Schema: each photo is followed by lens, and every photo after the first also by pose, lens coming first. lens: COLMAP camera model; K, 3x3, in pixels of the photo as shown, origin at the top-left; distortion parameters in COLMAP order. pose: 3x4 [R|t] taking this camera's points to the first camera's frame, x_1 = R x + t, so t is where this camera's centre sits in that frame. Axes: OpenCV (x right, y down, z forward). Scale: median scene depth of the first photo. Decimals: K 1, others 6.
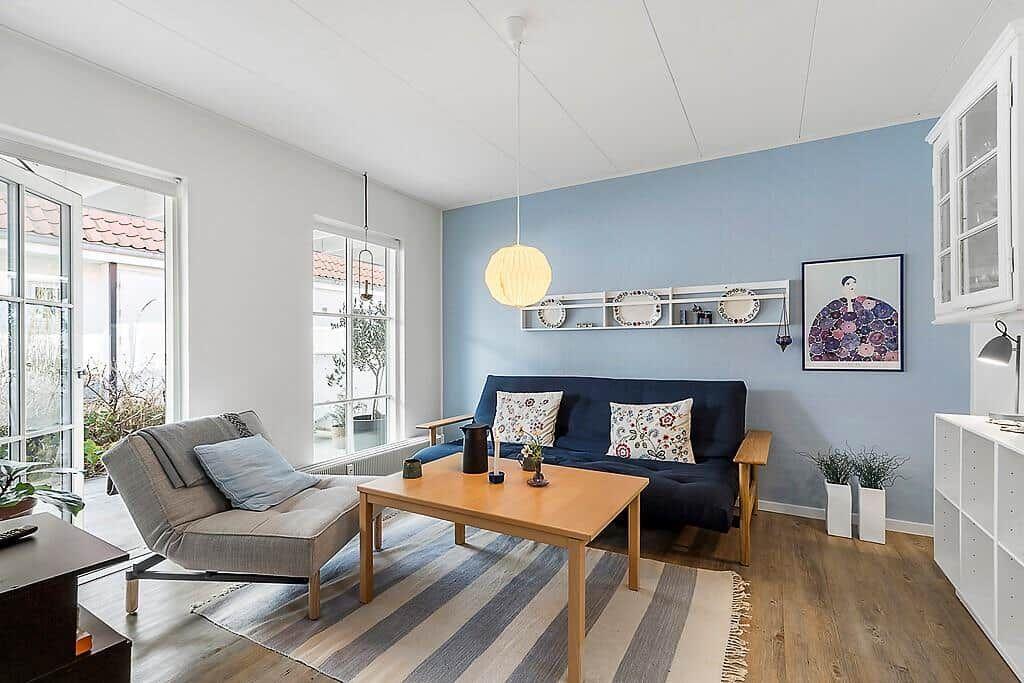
lens RADIAL K [[461.4, 0, 520.8], [0, 461.4, 345.2], [0, 0, 1]] dist [0.024742, -0.000488]
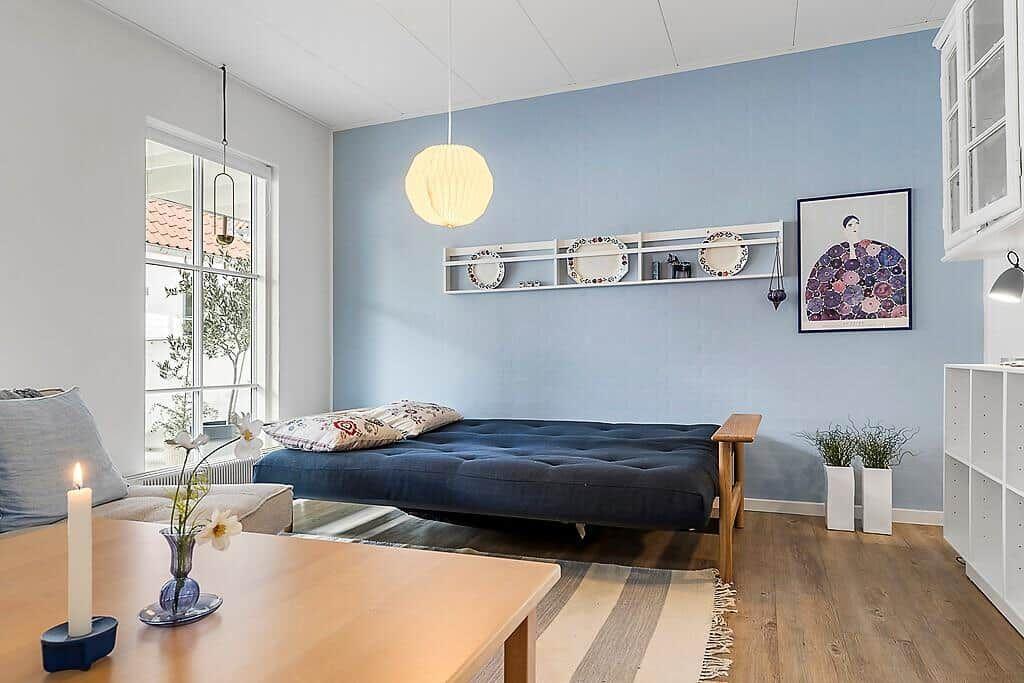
lens RADIAL K [[631.8, 0, 515.9], [0, 631.8, 335.4], [0, 0, 1]] dist [0.038662, -0.011288]
pose [[0.992149, 0.006099, 0.124914, -0.017865], [-0.004263, 0.999879, -0.014965, 0.078430], [-0.124990, 0.014315, 0.992055, -0.031581]]
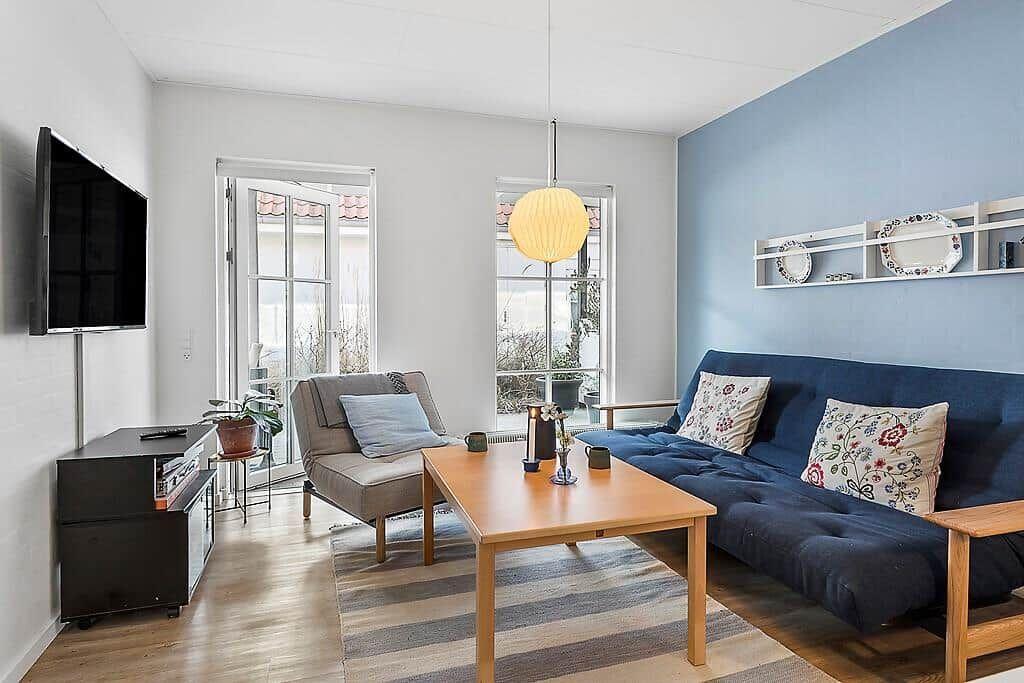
lens RADIAL K [[555.2, 0, 470.7], [0, 555.2, 319.1], [0, 0, 1]] dist [0.004257, 0.002331]
pose [[0.744860, 0.003681, -0.667211, 0.383122], [0.004438, 0.999935, 0.010471, 0.005547], [0.667206, -0.010761, 0.744795, 0.121583]]
